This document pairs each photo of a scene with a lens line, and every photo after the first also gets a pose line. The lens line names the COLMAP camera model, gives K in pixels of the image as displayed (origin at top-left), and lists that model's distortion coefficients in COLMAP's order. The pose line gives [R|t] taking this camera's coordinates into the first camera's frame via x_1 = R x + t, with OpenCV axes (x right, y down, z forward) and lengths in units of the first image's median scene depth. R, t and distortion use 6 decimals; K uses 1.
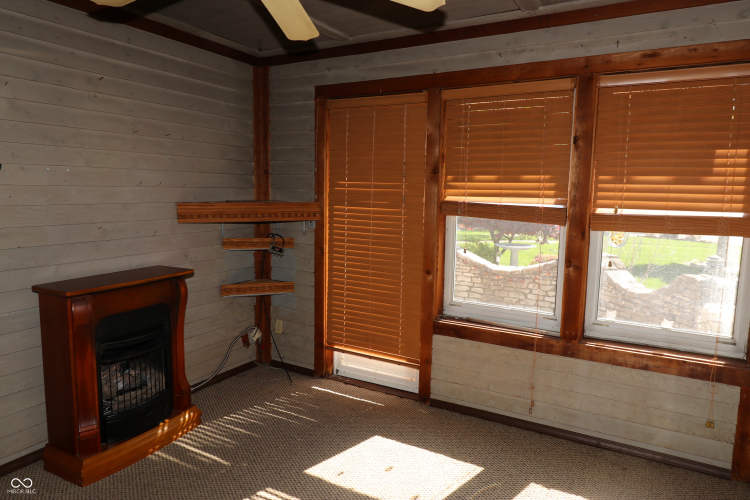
lens RADIAL K [[483.3, 0, 381.3], [0, 483.3, 237.2], [0, 0, 1]] dist [0.037399, -0.031052]
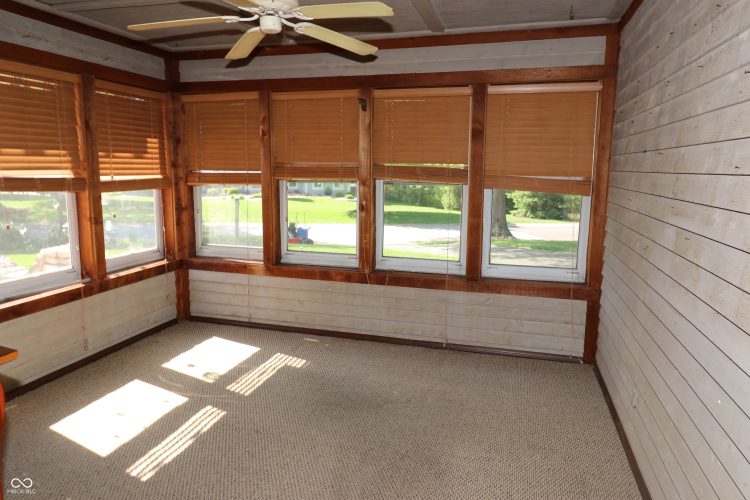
lens RADIAL K [[483.3, 0, 381.3], [0, 483.3, 237.2], [0, 0, 1]] dist [0.037399, -0.031052]
pose [[-0.221271, -0.159446, 0.962089, -1.068963], [0.089920, 0.979005, 0.182930, -0.073545], [-0.971058, 0.126988, -0.202288, 0.549672]]
